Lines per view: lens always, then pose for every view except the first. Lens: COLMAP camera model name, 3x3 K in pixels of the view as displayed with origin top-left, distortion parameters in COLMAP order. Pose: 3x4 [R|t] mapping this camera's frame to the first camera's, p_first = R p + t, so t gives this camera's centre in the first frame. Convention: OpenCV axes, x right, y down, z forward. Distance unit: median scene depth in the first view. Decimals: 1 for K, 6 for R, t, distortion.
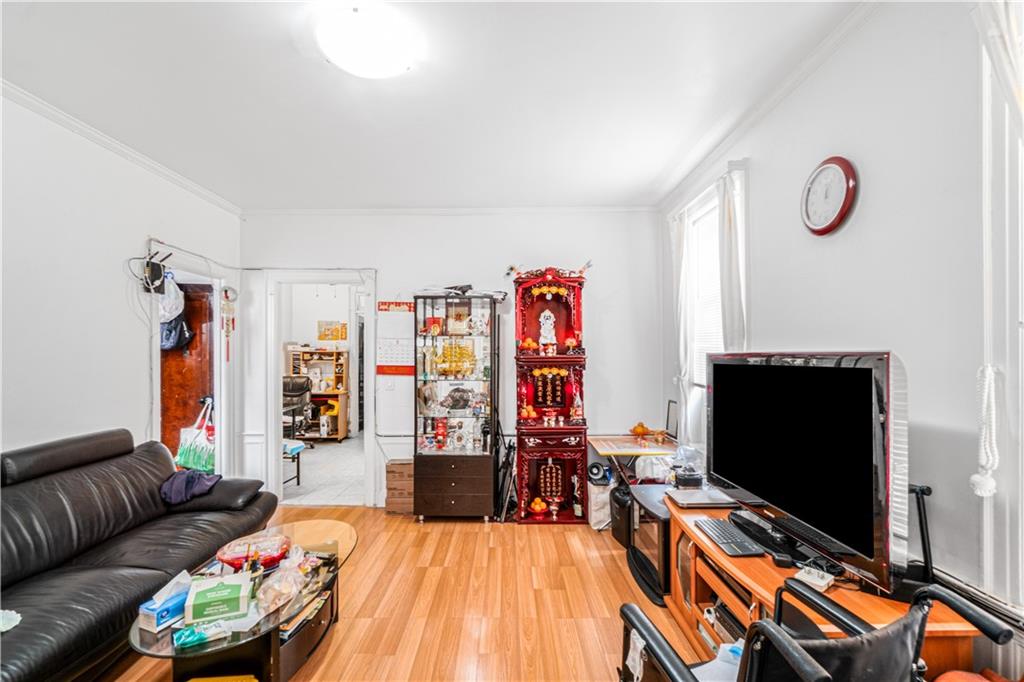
lens RADIAL K [[441.9, 0, 508.7], [0, 441.9, 350.6], [0, 0, 1]] dist [-0.002575, -0.000037]
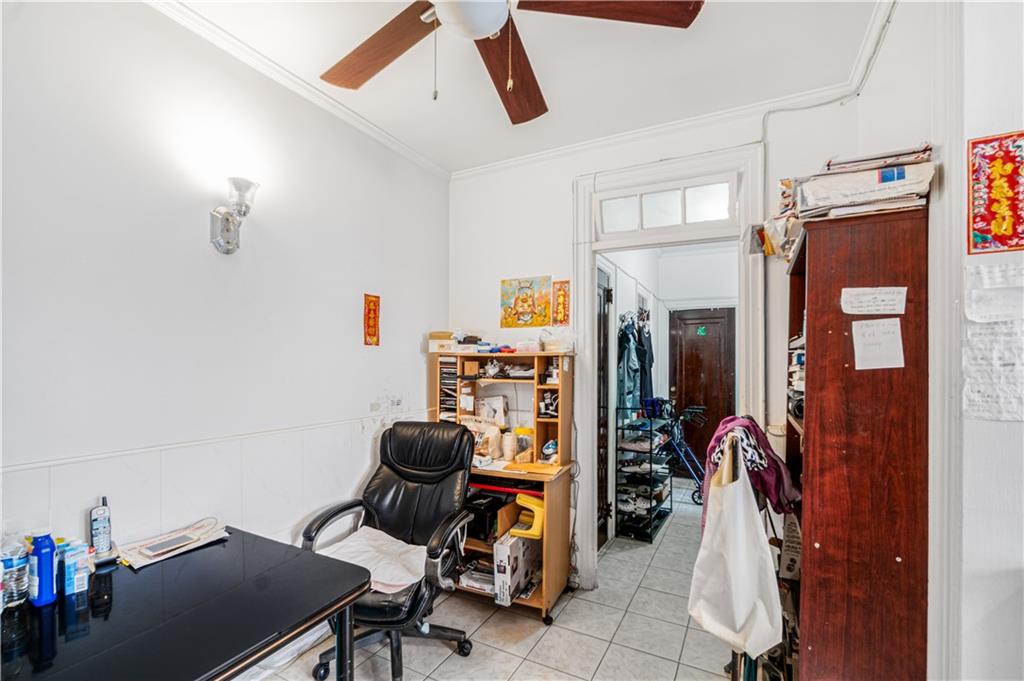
lens RADIAL K [[441.9, 0, 511.4], [0, 441.9, 364.0], [0, 0, 1]] dist [-0.002575, -0.000037]
pose [[0.877638, 0.004413, -0.479303, -0.237433], [0.000491, 0.999949, 0.010106, 0.005857], [0.479323, -0.009105, 0.877591, 0.670730]]
